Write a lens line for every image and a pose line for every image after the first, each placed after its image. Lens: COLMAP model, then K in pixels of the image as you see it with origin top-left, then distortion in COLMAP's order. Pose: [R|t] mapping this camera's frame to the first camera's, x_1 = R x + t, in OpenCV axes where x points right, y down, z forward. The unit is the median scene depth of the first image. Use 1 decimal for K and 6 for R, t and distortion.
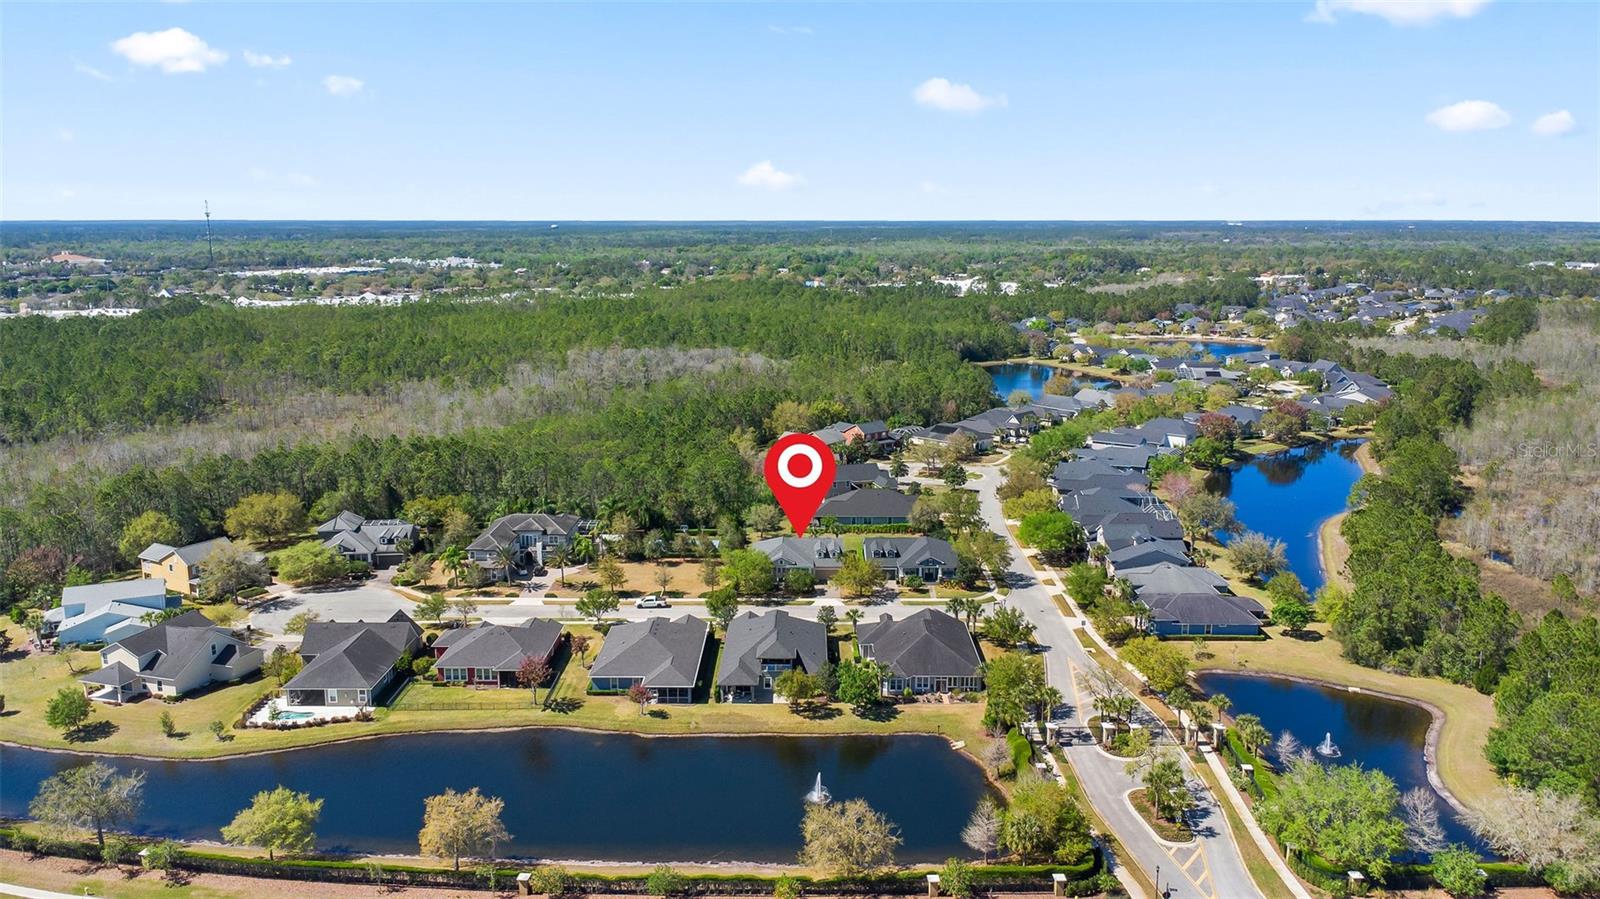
lens RADIAL K [[1188.6, 0, 793.6], [0, 1188.6, 458.7], [0, 0, 1]] dist [0.029758, -0.024848]
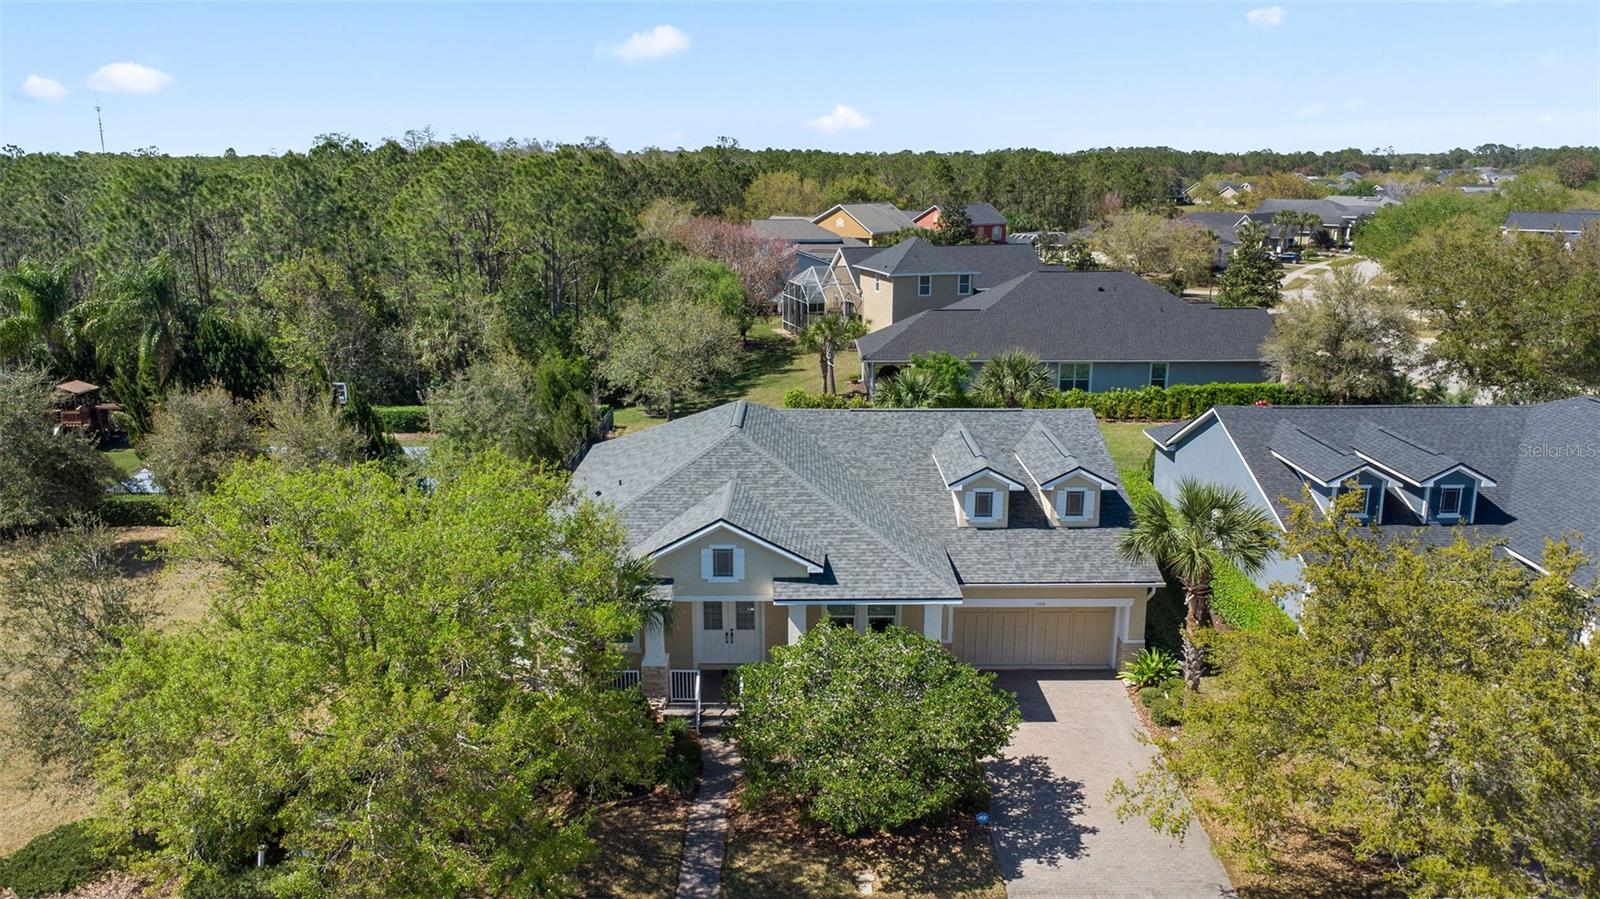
lens RADIAL K [[1188.6, 0, 793.6], [0, 1188.6, 458.7], [0, 0, 1]] dist [0.029758, -0.024848]
pose [[0.999997, -0.002273, 0.000402, -0.002134], [0.002255, 0.999126, 0.041740, 0.084140], [-0.000497, -0.041739, 0.999128, 1.047730]]
